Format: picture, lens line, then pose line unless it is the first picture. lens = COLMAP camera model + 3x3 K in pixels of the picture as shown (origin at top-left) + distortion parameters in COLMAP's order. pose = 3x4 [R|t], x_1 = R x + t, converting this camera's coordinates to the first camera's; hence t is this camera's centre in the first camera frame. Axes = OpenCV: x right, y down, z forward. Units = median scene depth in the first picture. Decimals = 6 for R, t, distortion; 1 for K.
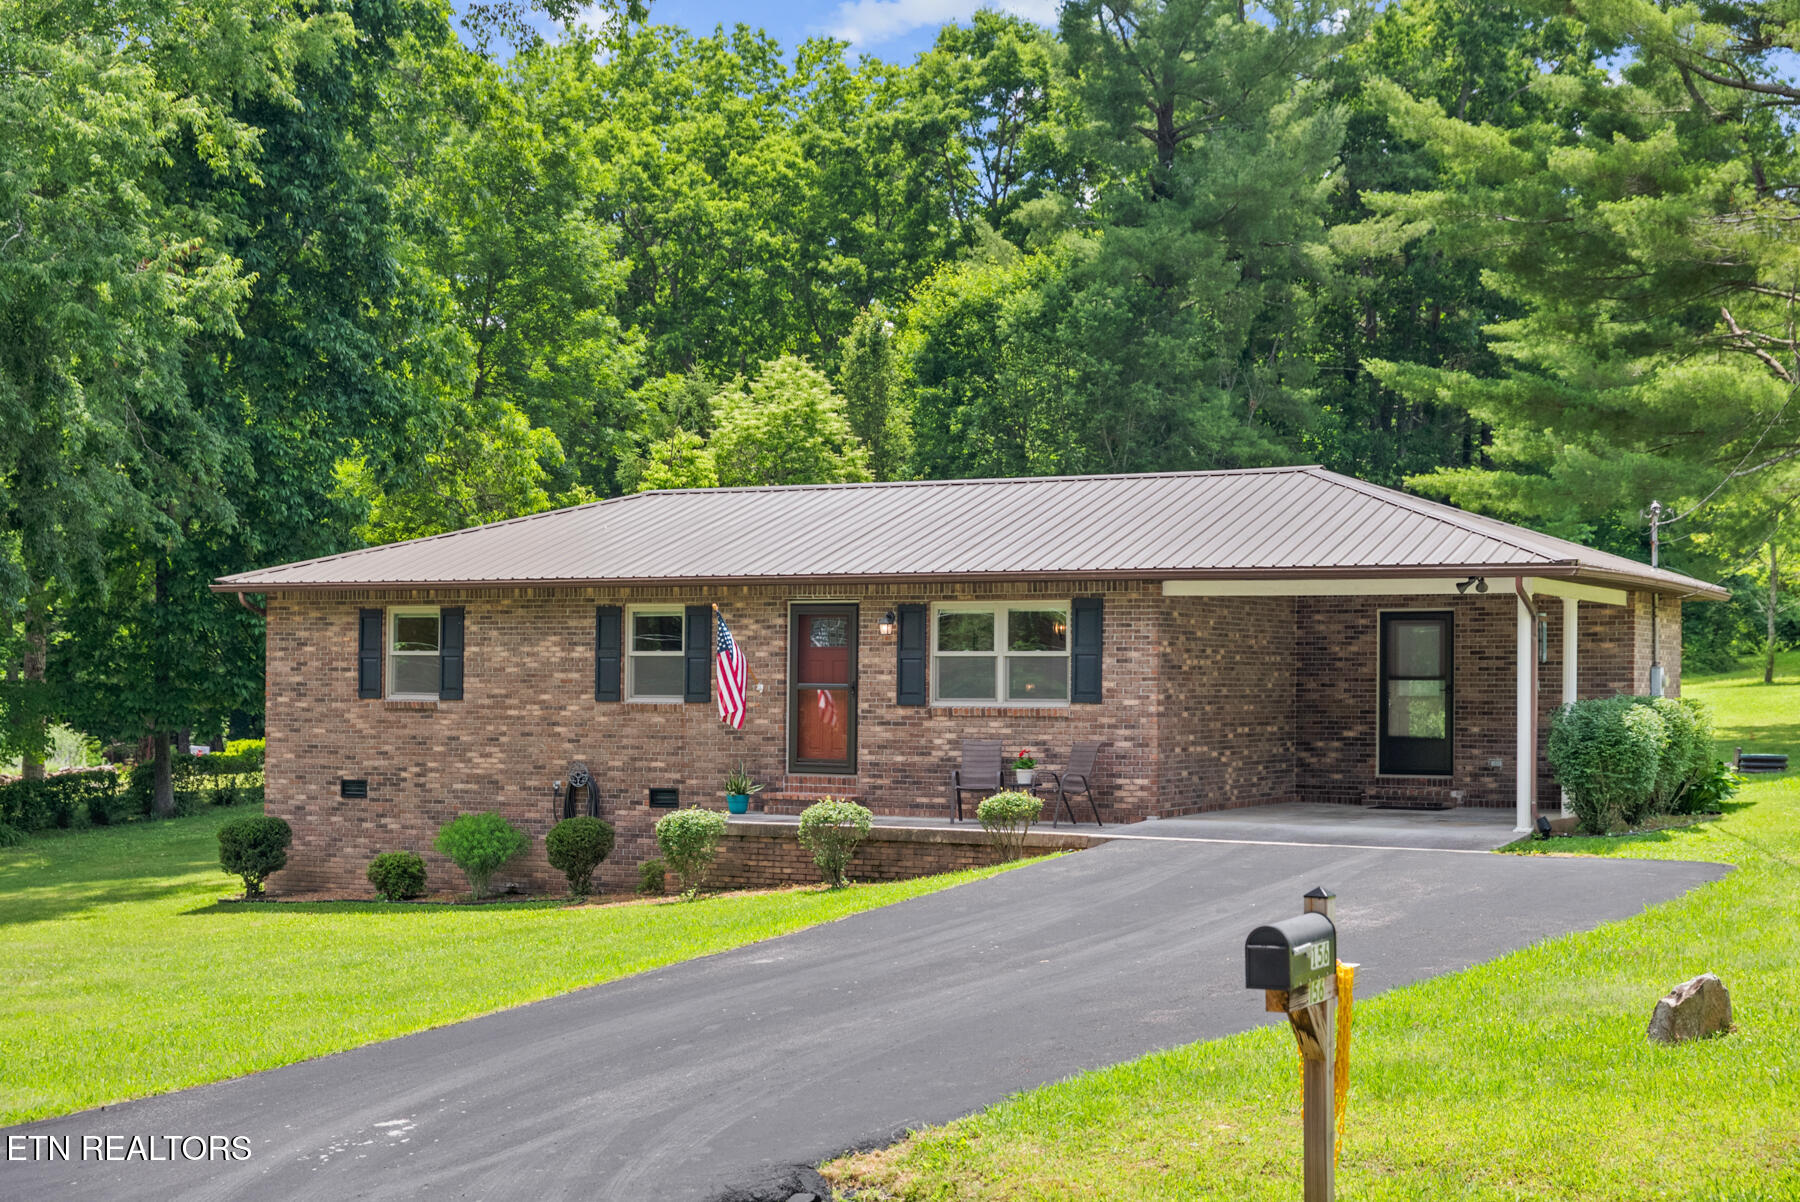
lens RADIAL K [[2426.6, 0, 896.6], [0, 2426.6, 601.3], [0, 0, 1]] dist [-0.052692, 0.000000]
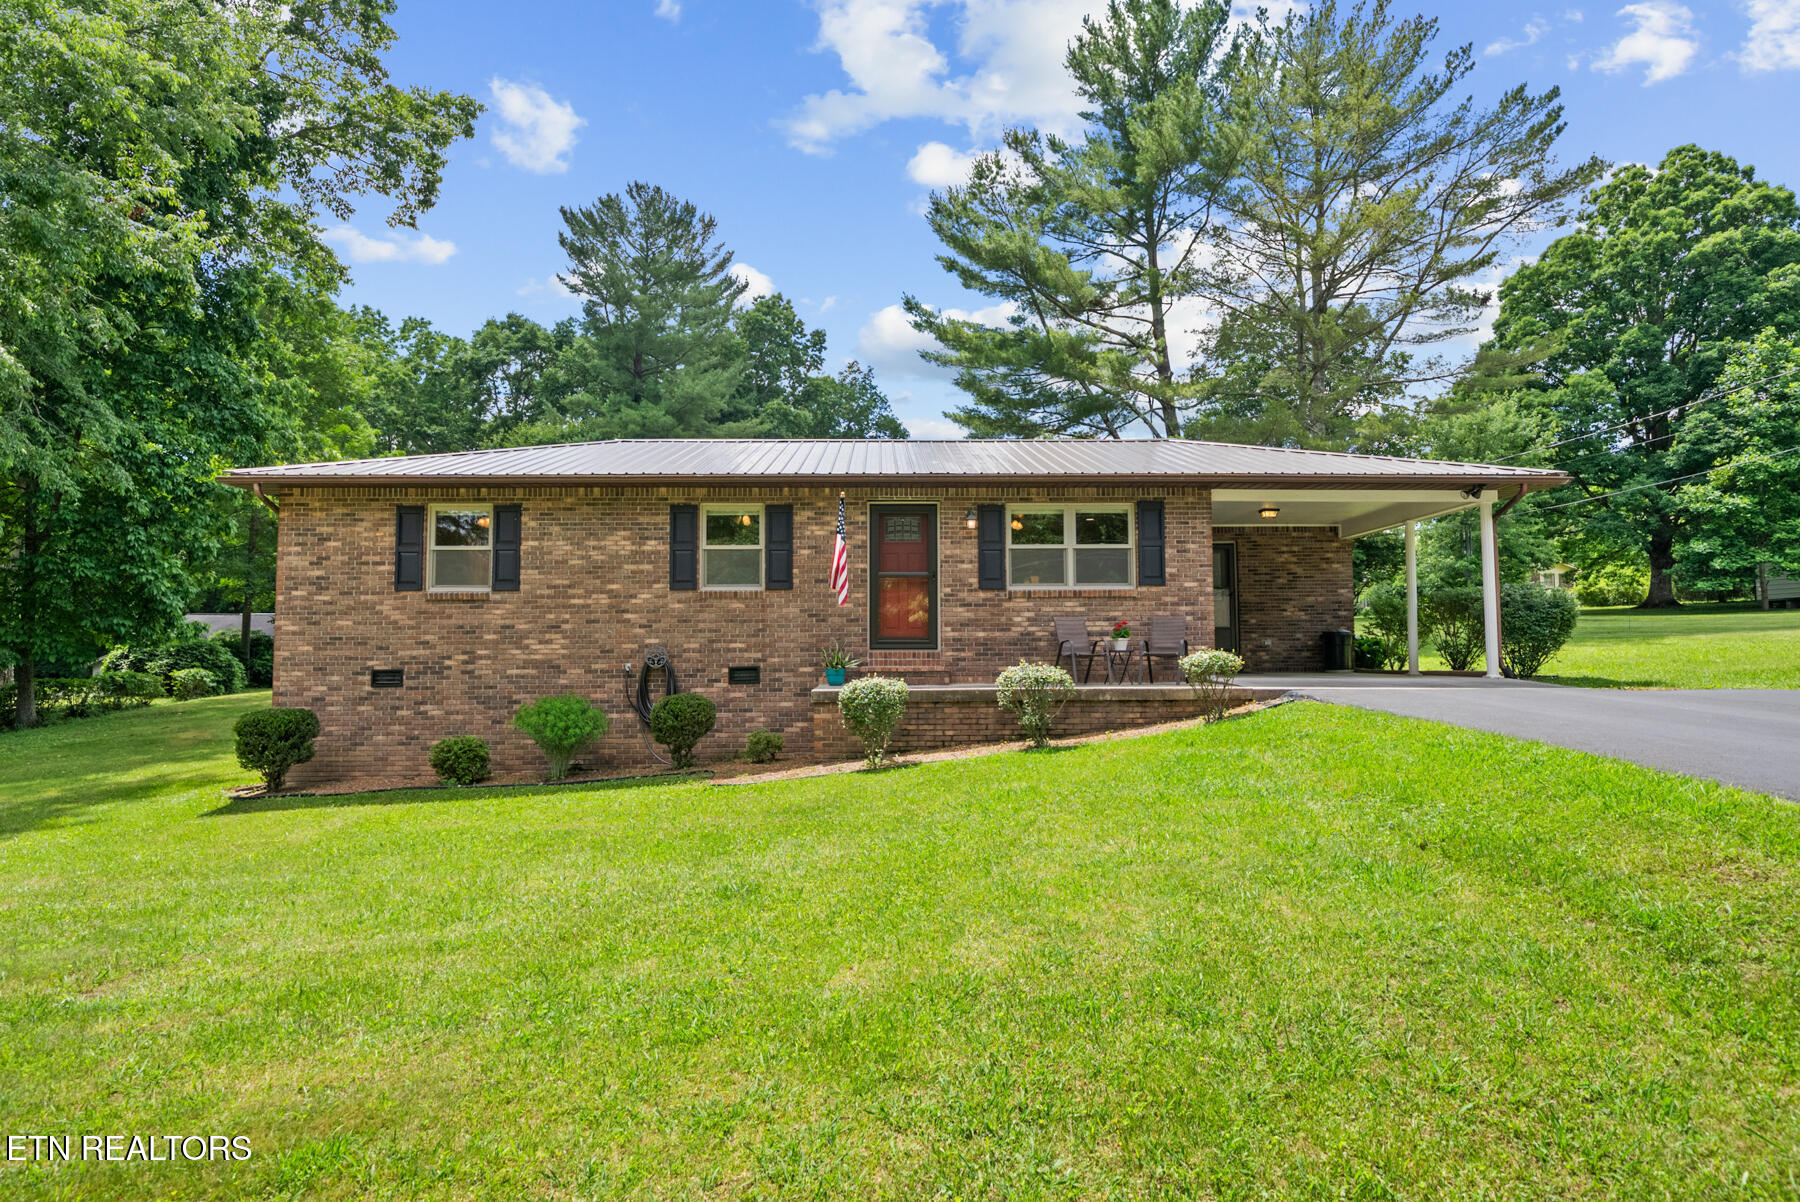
lens RADIAL K [[990.7, 0, 893.3], [0, 990.7, 585.4], [0, 0, 1]] dist [-0.004651, -0.000307]
pose [[0.885583, 0.025006, 0.463808, -0.242000], [-0.006379, 0.999110, -0.041687, 0.057064], [-0.464438, 0.033958, 0.884954, 0.552720]]
